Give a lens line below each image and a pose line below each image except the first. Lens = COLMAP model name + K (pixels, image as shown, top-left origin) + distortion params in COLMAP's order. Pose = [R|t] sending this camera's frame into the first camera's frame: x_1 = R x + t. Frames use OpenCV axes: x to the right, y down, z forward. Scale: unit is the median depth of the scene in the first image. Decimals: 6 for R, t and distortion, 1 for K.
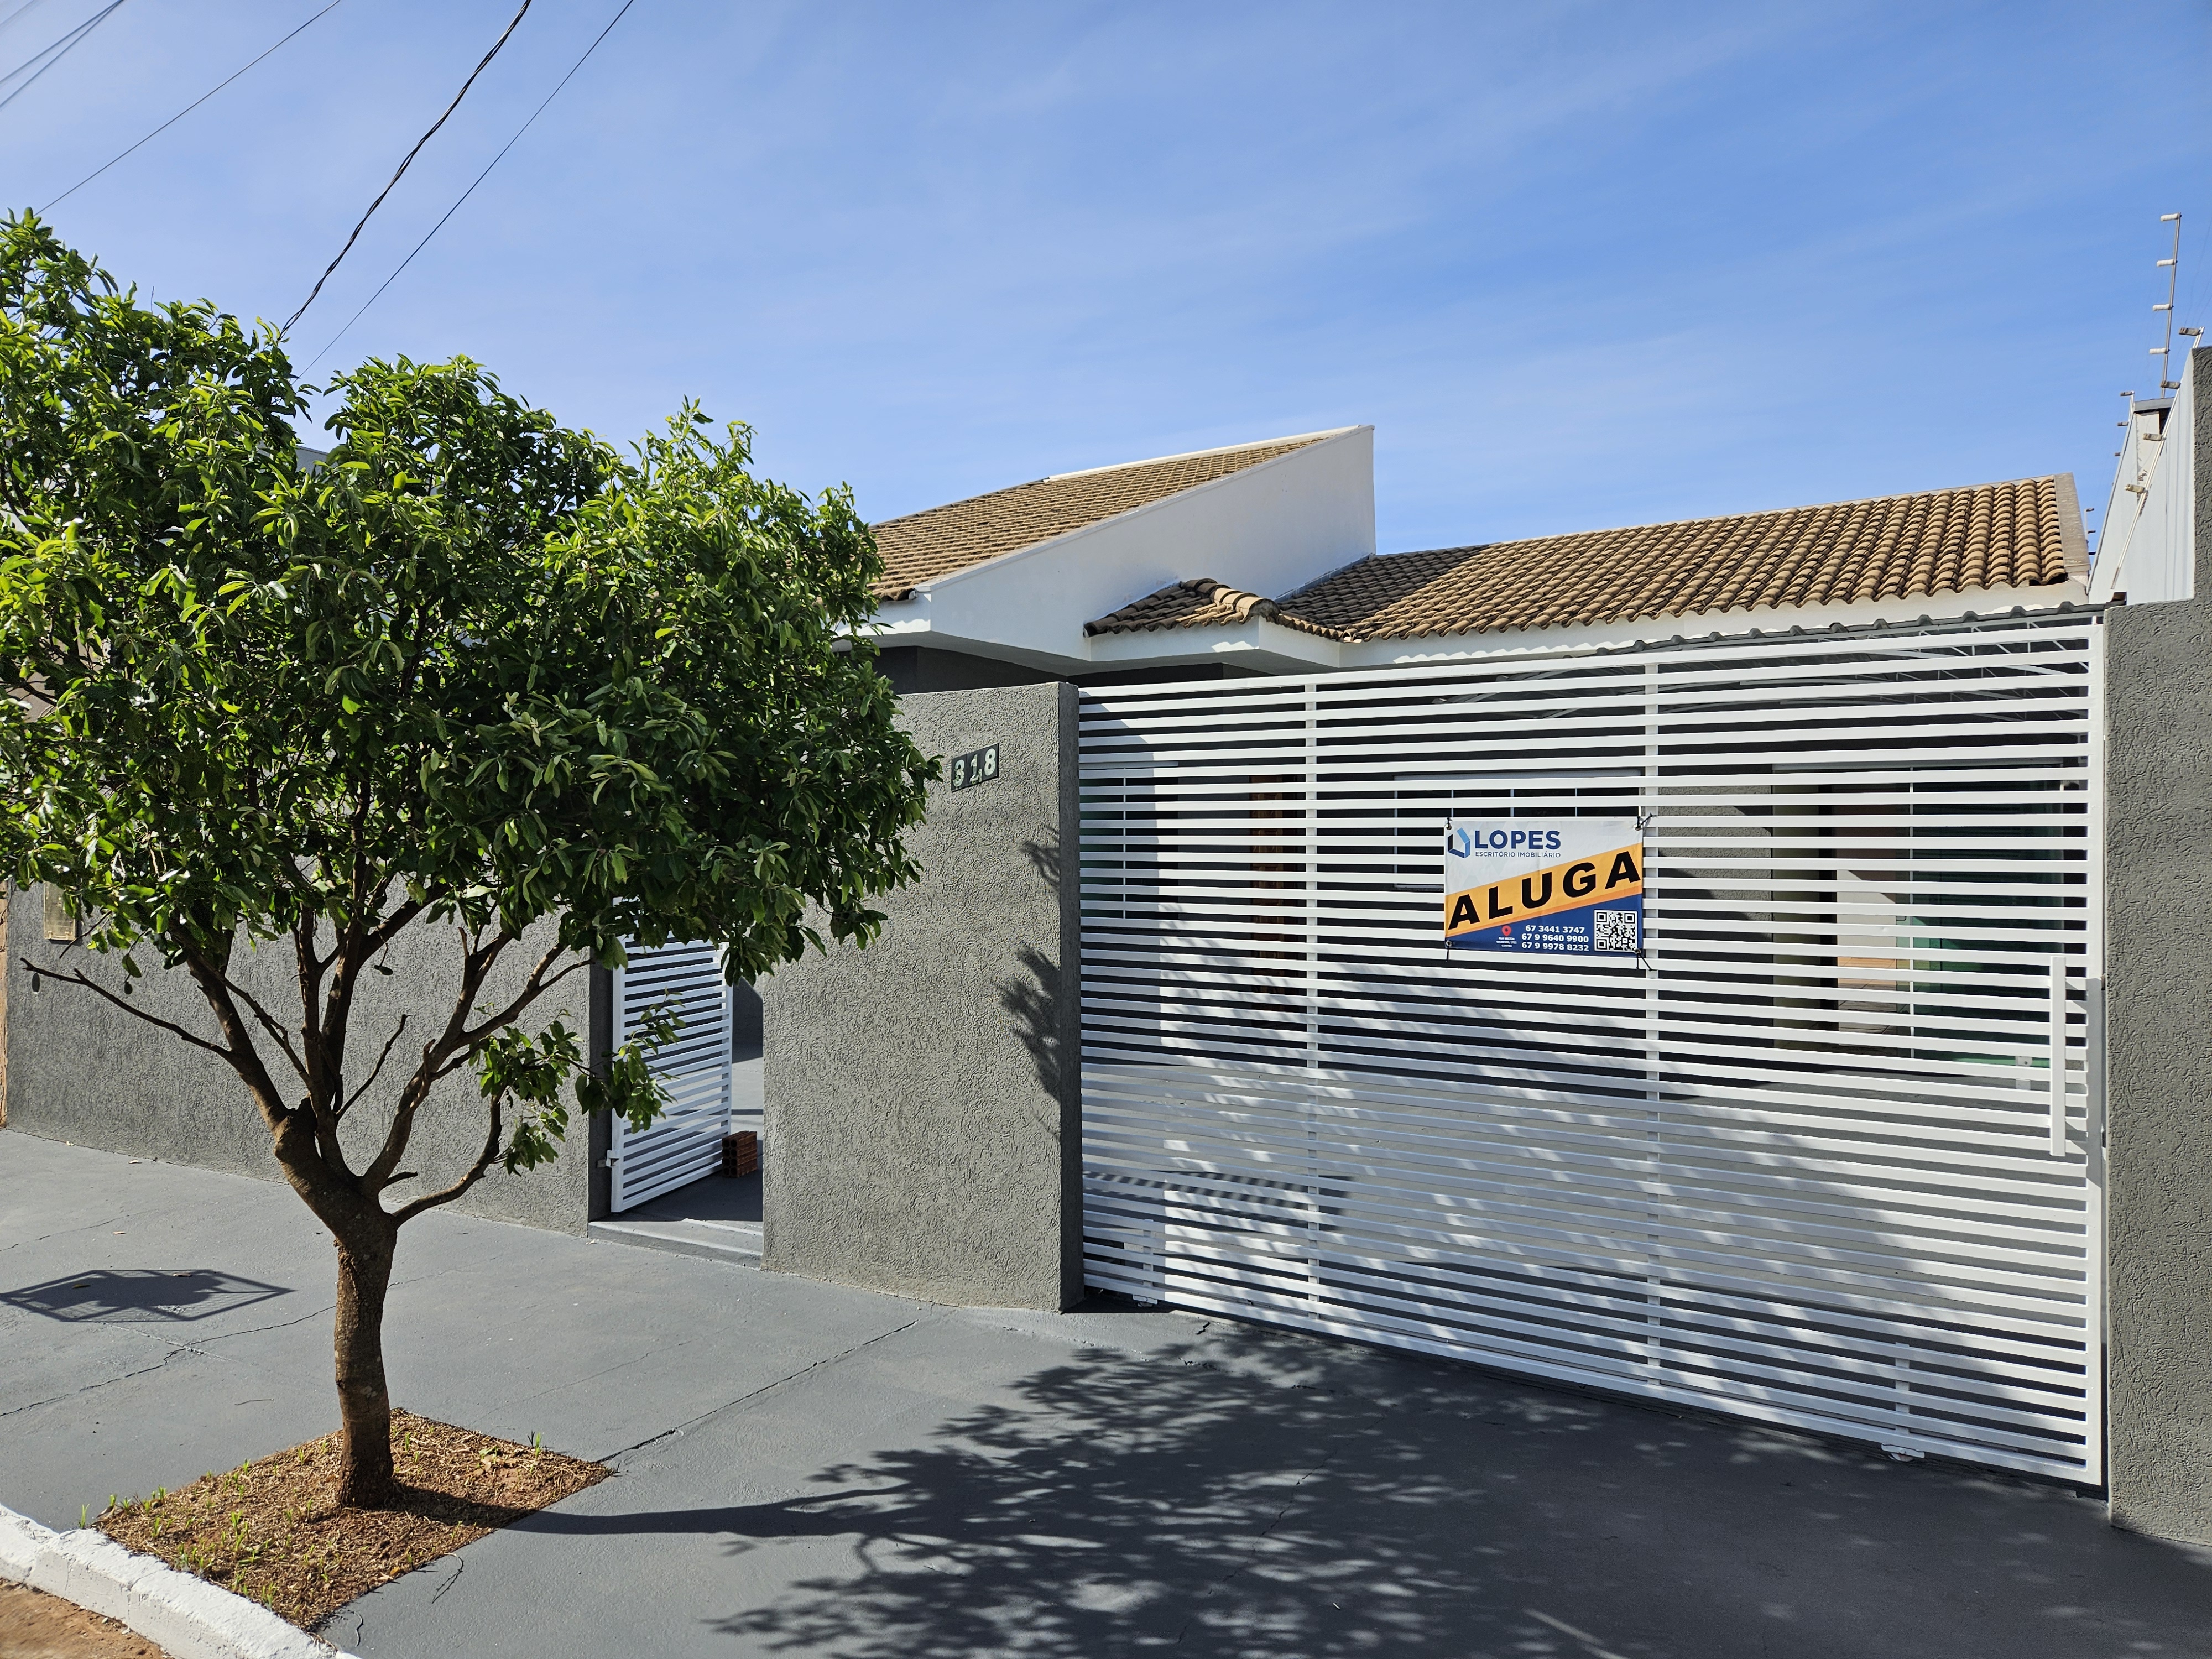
lens RADIAL K [[1469.1, 0, 1075.4], [0, 1469.1, 827.8], [0, 0, 1]] dist [0.076993, -0.058903]
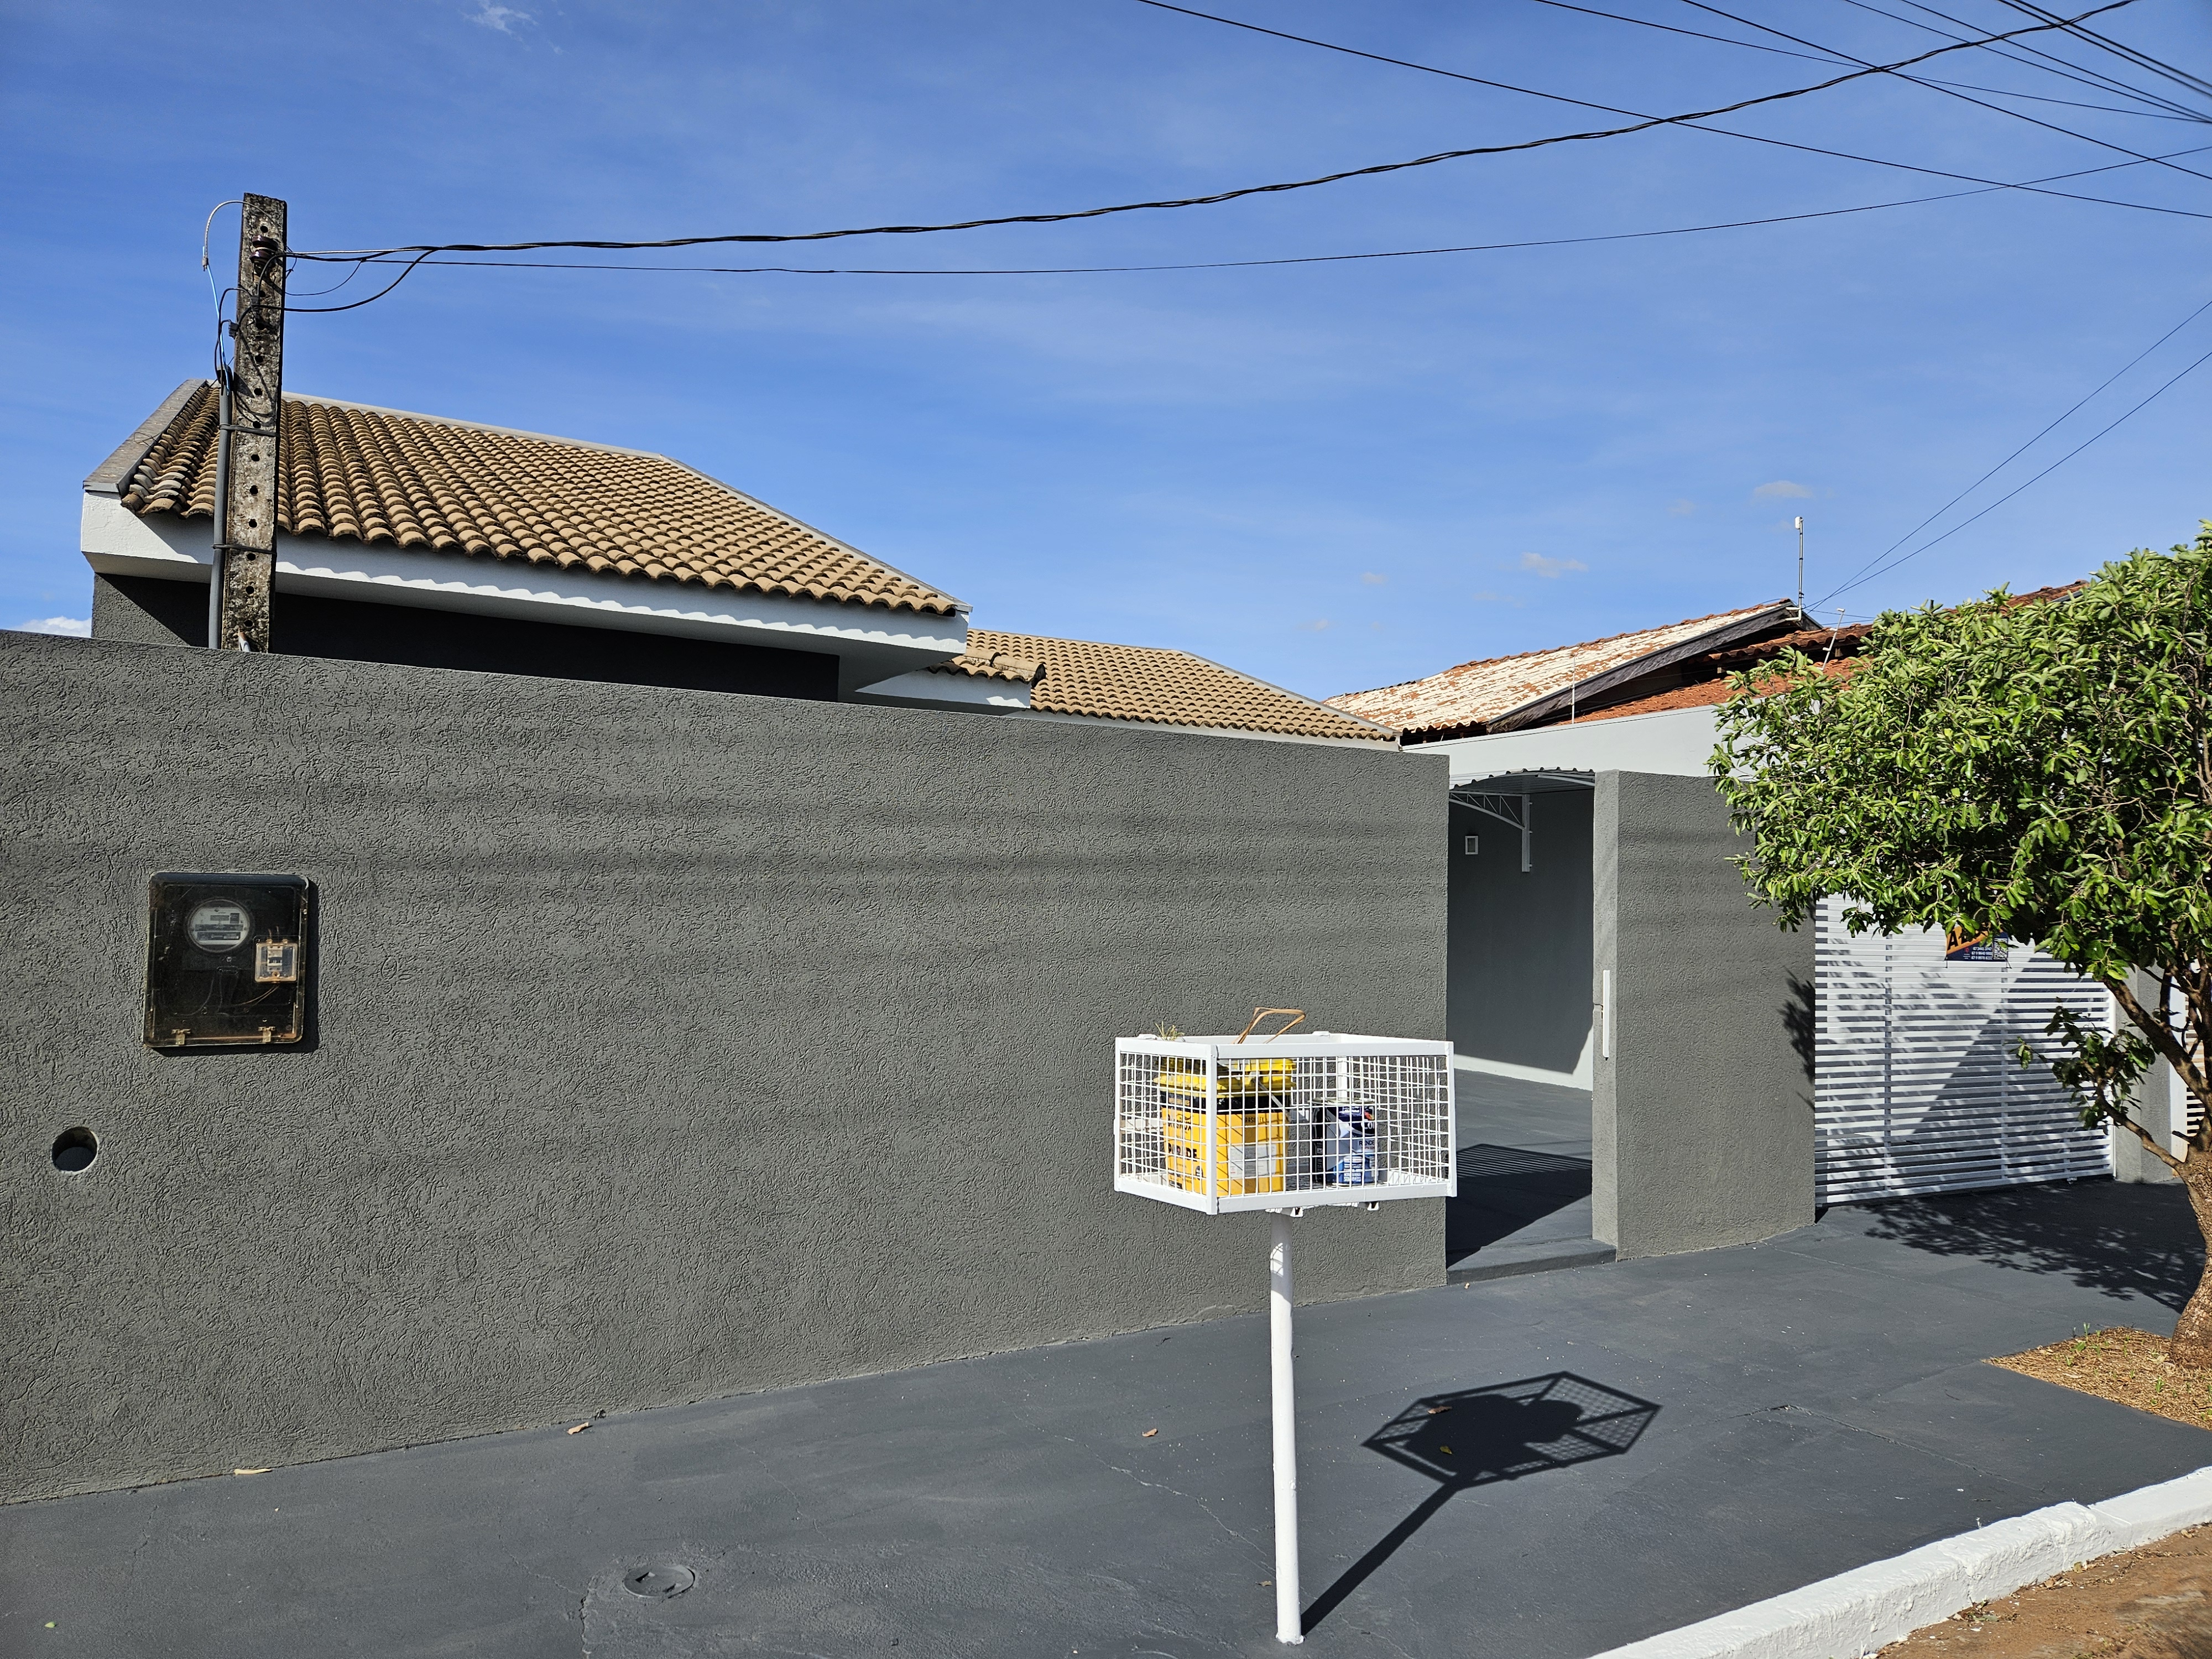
lens RADIAL K [[1469.1, 0, 1075.4], [0, 1469.1, 827.8], [0, 0, 1]] dist [0.076993, -0.058903]
pose [[0.490827, 0.055858, 0.869465, -1.874233], [-0.031492, 0.998428, -0.046366, 0.038835], [-0.870688, -0.004623, 0.491814, 1.041961]]
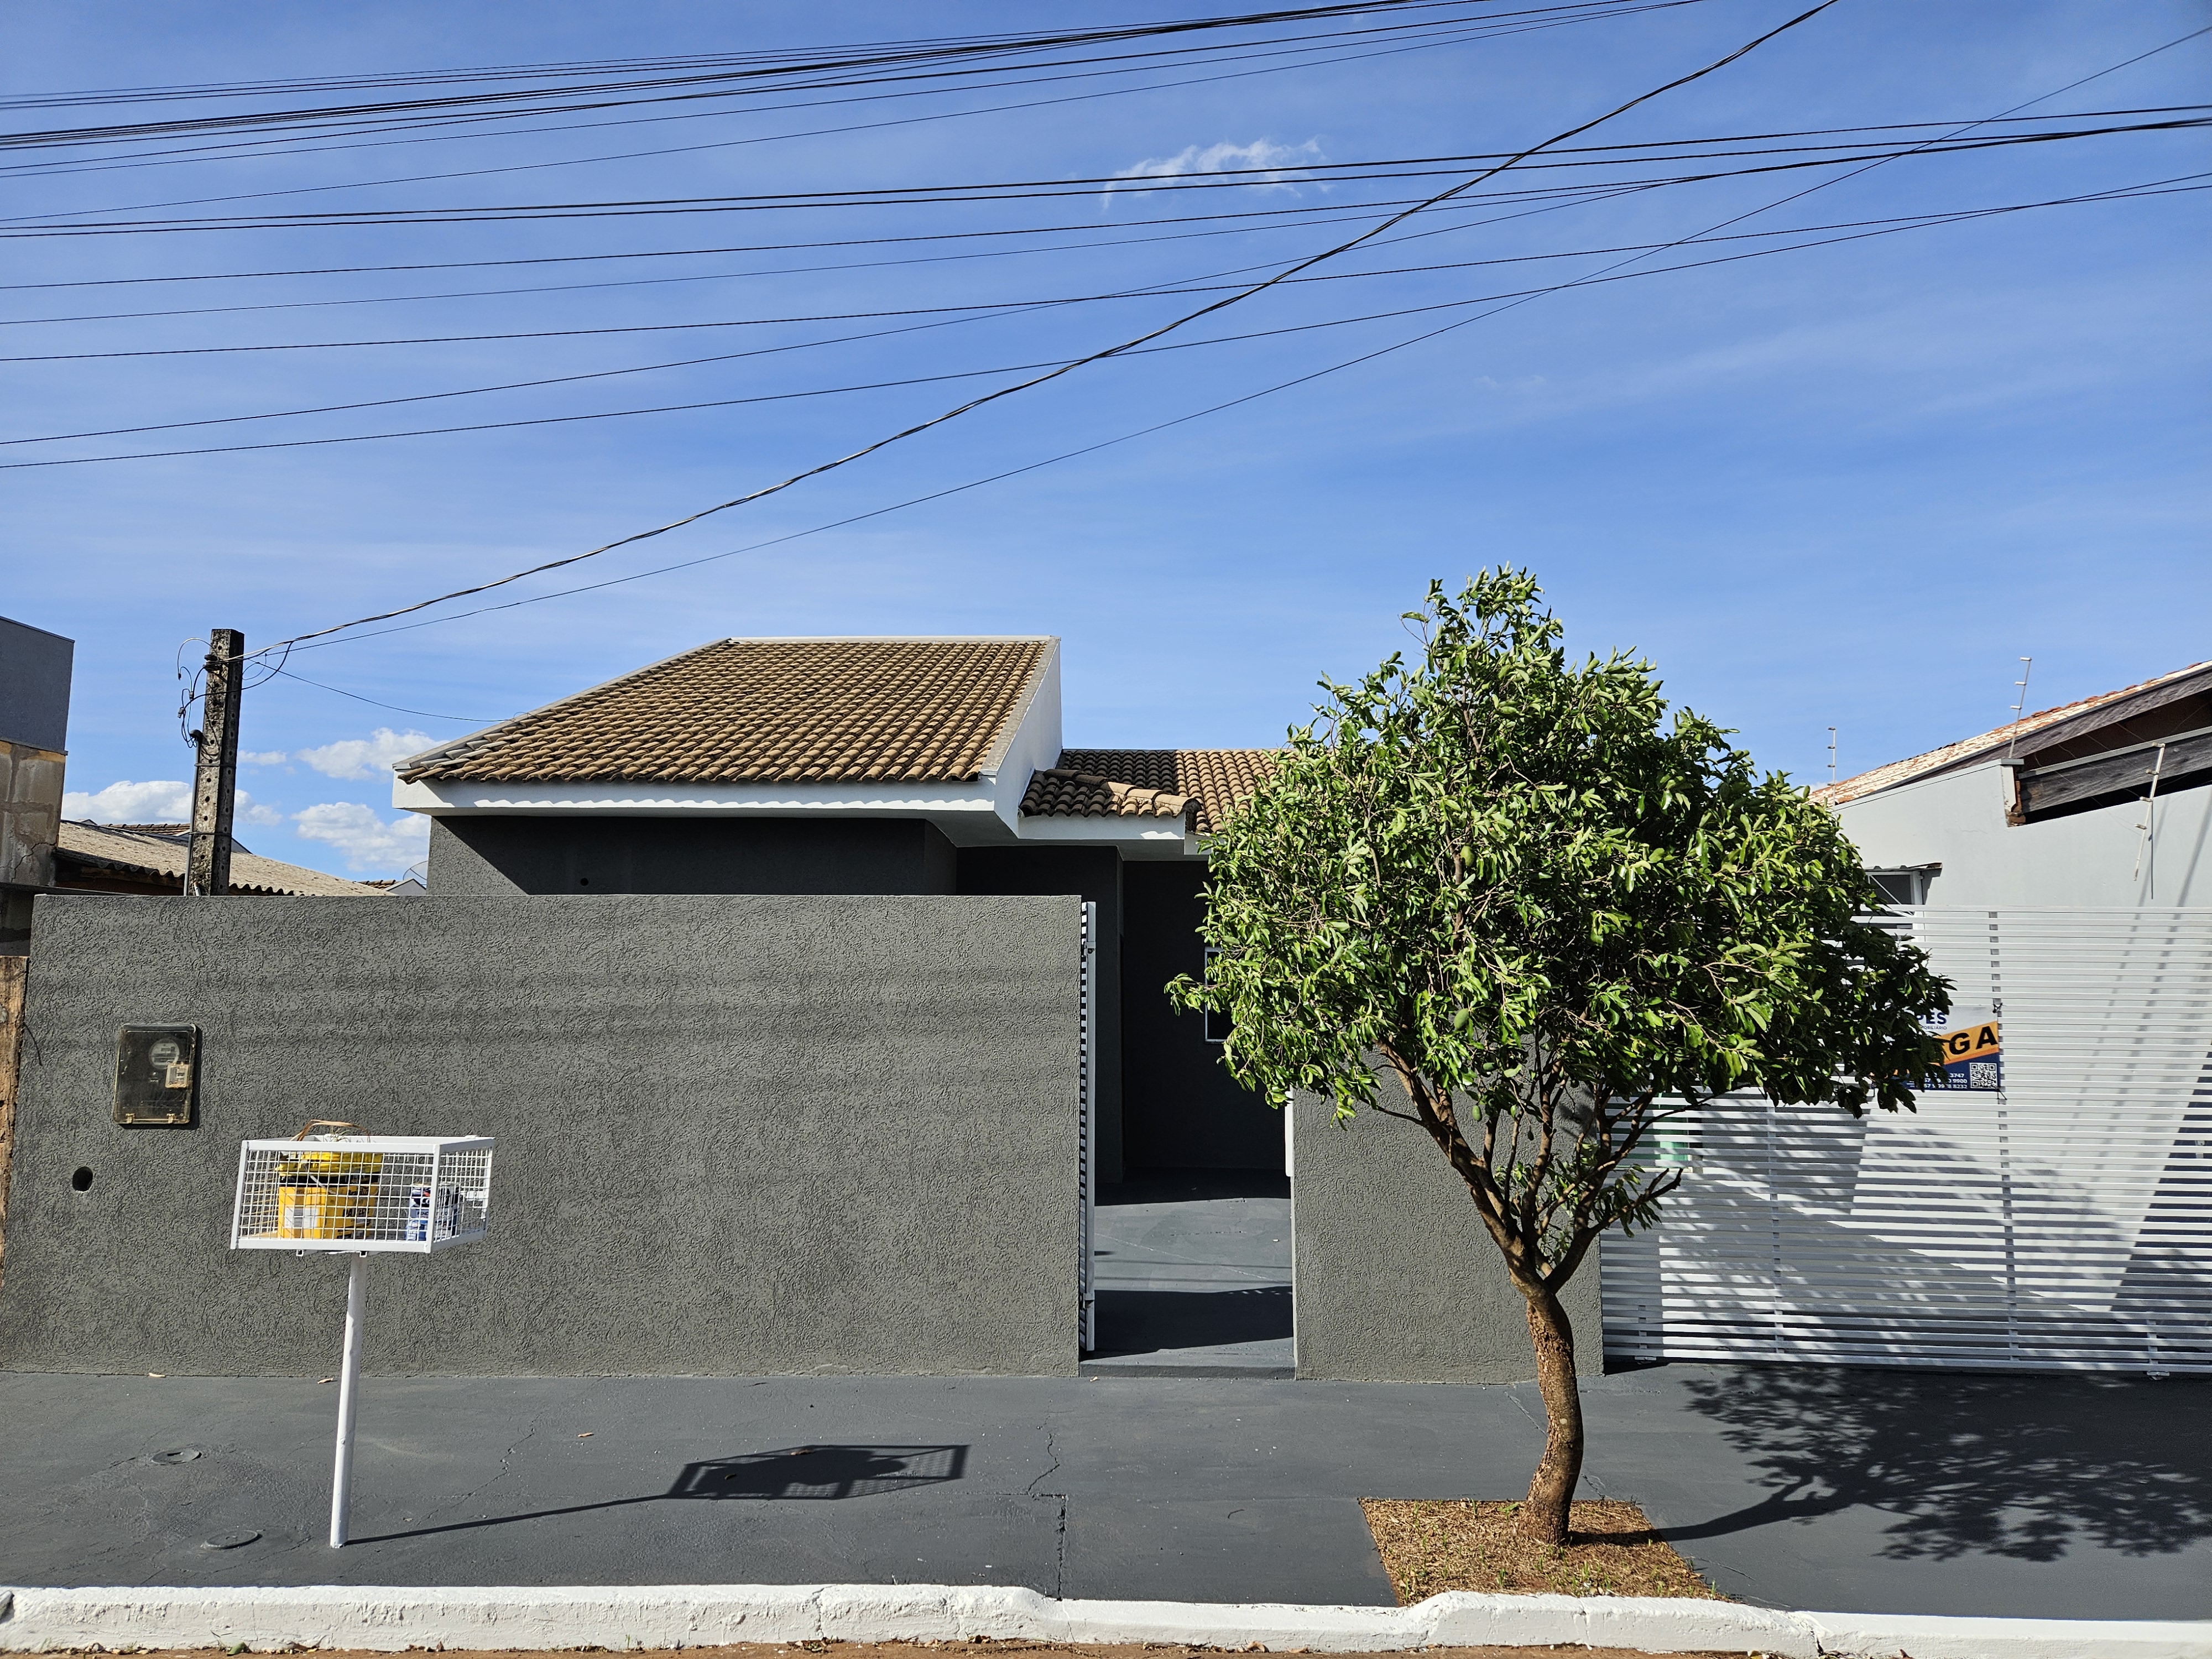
lens RADIAL K [[1469.1, 0, 1075.4], [0, 1469.1, 827.8], [0, 0, 1]] dist [0.076993, -0.058903]
pose [[0.873542, 0.059884, 0.483052, -1.249831], [-0.012857, 0.994896, -0.100088, -0.021766], [-0.486579, 0.081221, 0.869853, 0.034829]]
